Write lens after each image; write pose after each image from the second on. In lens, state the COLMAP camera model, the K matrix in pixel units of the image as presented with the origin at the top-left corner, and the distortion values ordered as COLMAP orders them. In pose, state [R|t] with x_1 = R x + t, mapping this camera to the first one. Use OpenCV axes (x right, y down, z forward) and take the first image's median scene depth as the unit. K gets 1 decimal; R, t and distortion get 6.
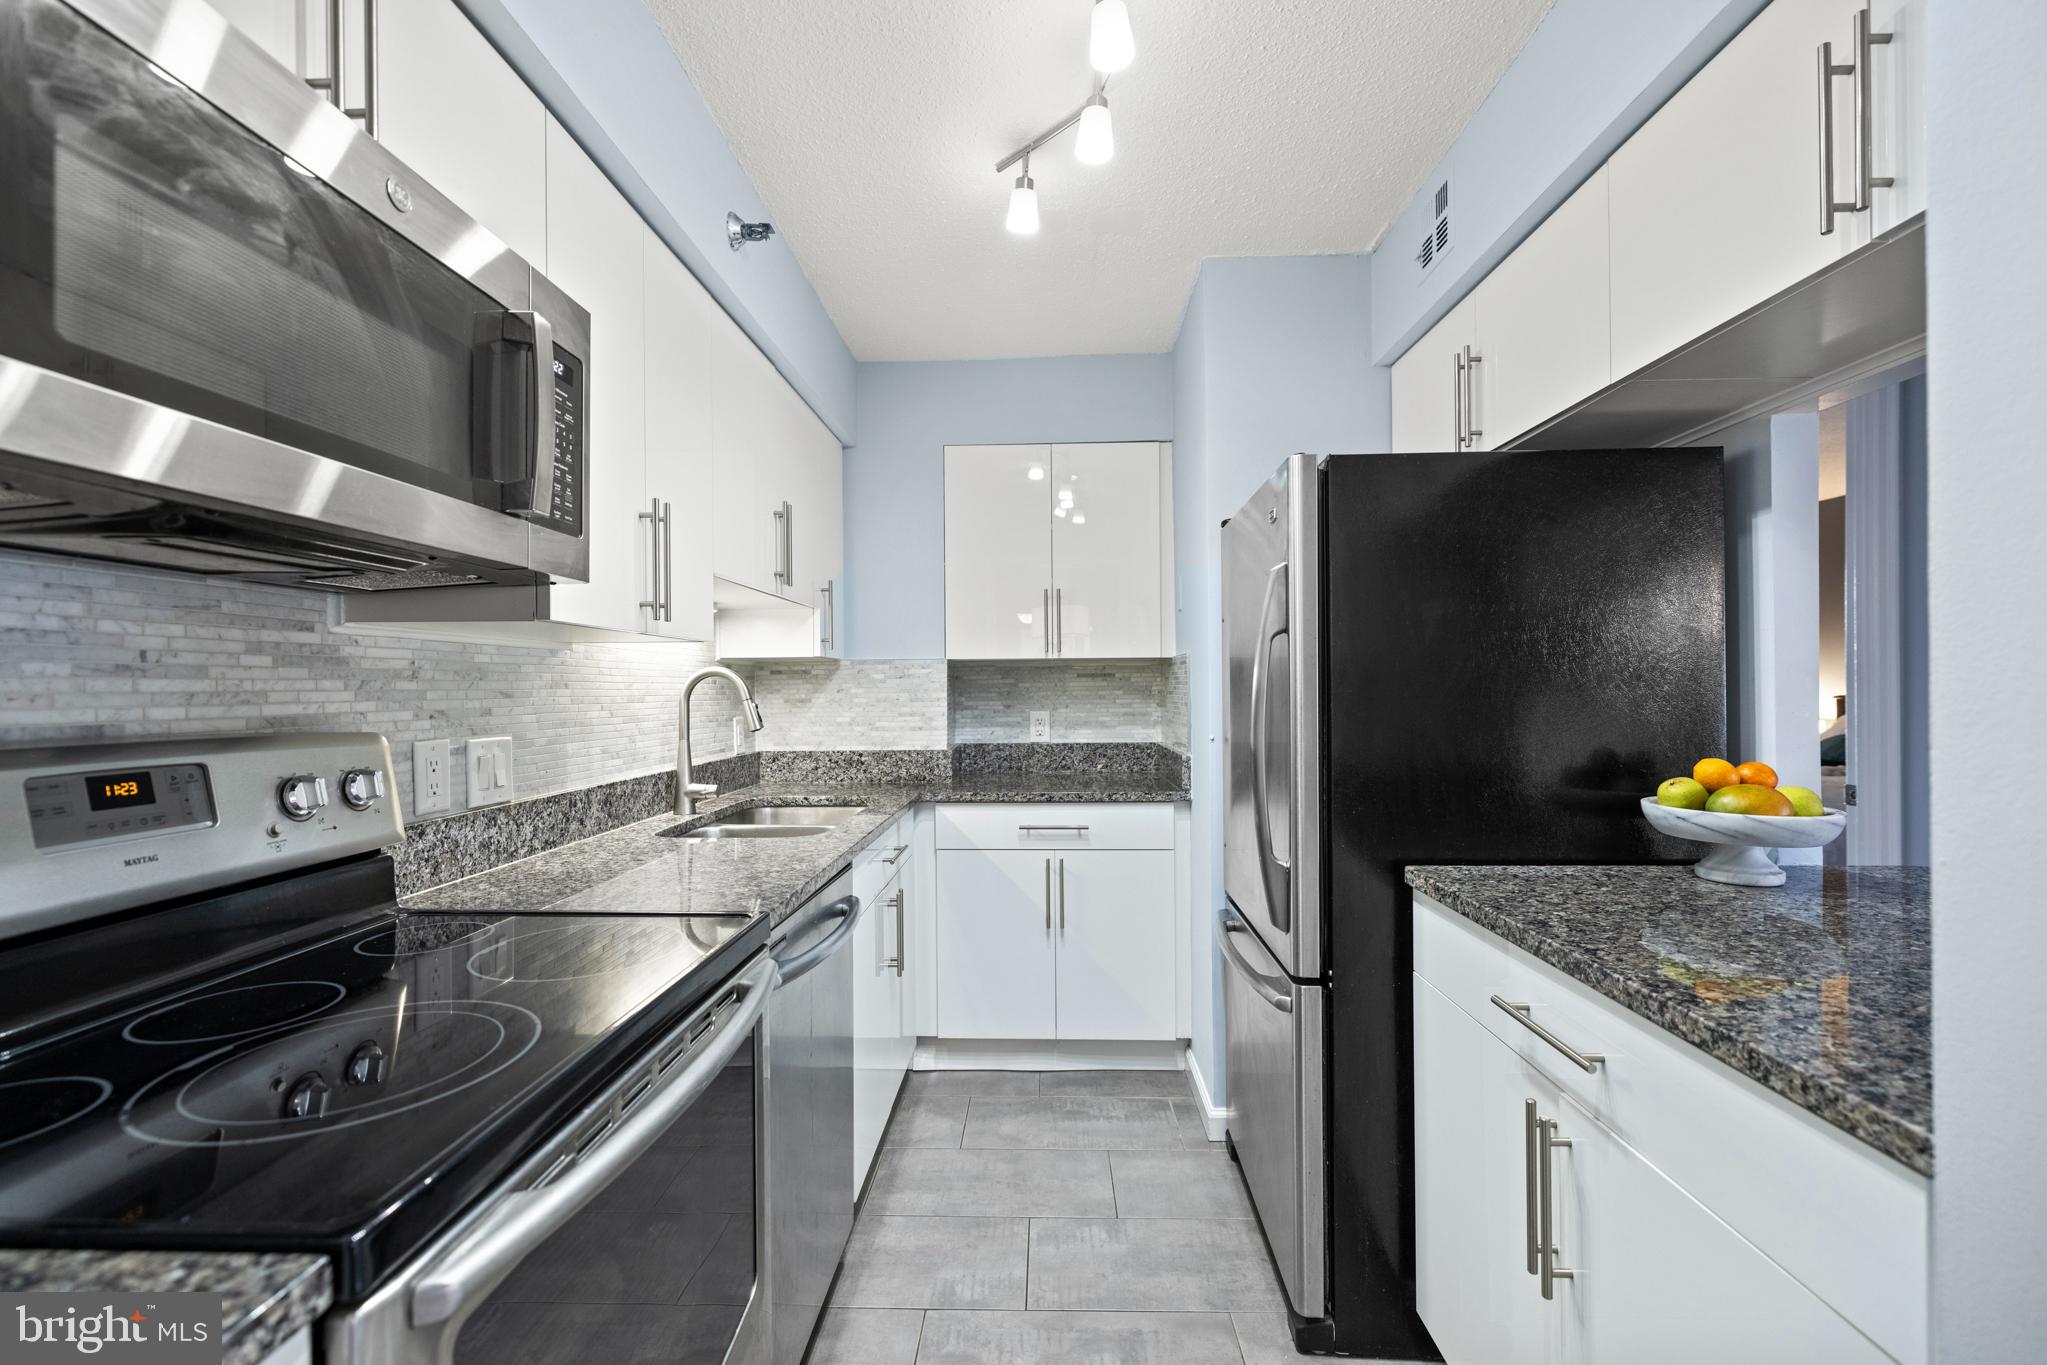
lens RADIAL K [[863.9, 0, 1023.8], [0, 863.9, 692.0], [0, 0, 1]] dist [0.001776, 0.000104]
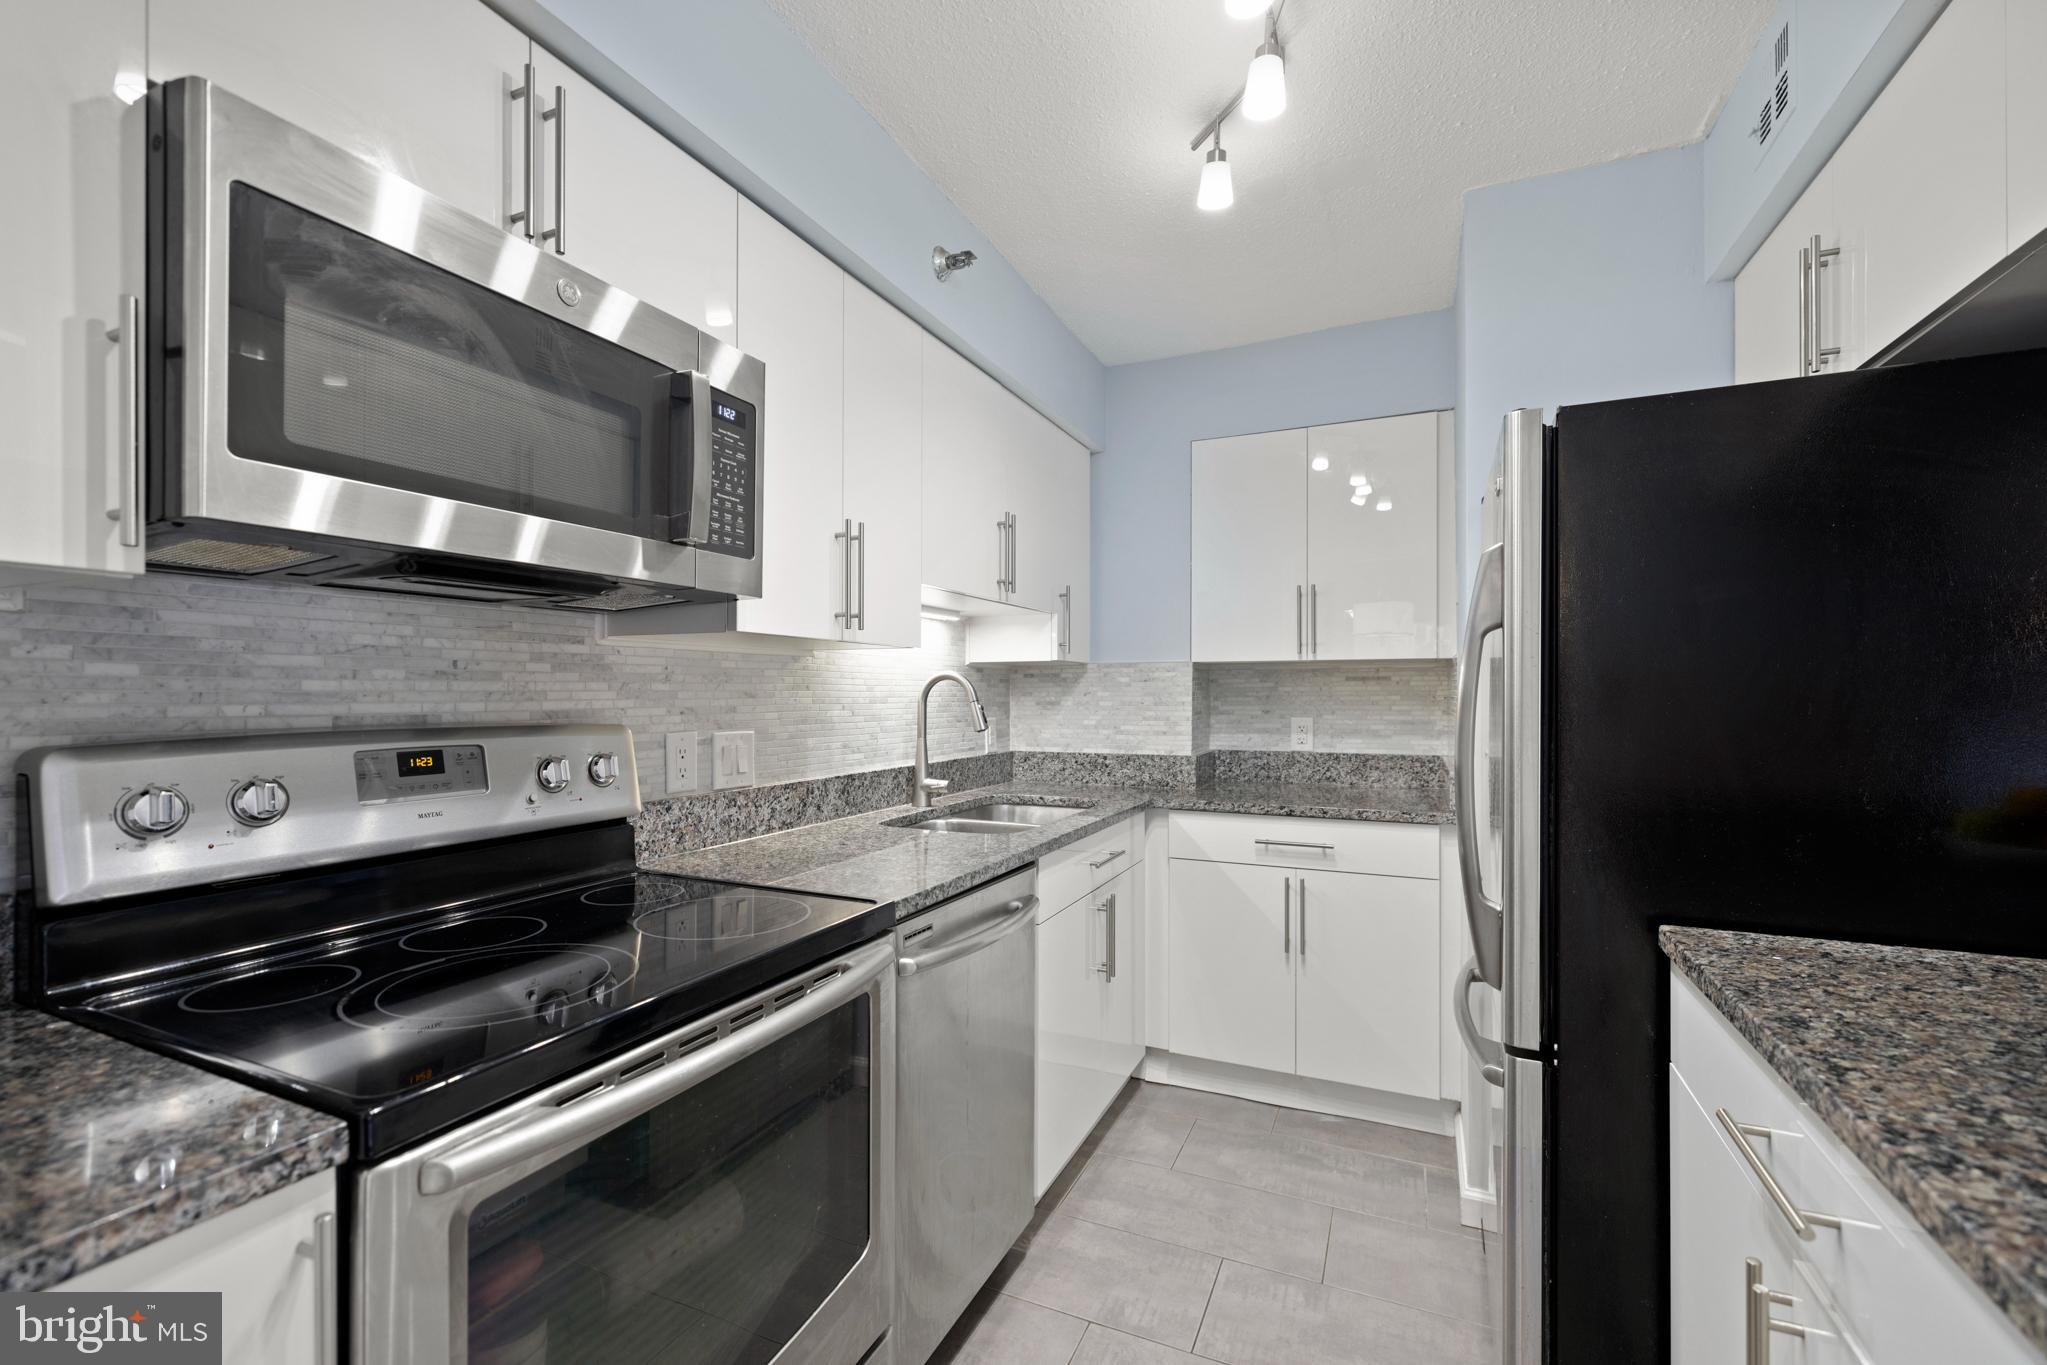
lens RADIAL K [[867.6, 0, 1017.4], [0, 867.6, 693.0], [0, 0, 1]] dist [0.003020, 0.000105]
pose [[0.922825, 0.006984, -0.385155, 0.213394], [-0.007971, 0.999968, -0.000967, -0.001568], [0.385136, 0.003963, 0.922851, 0.057814]]
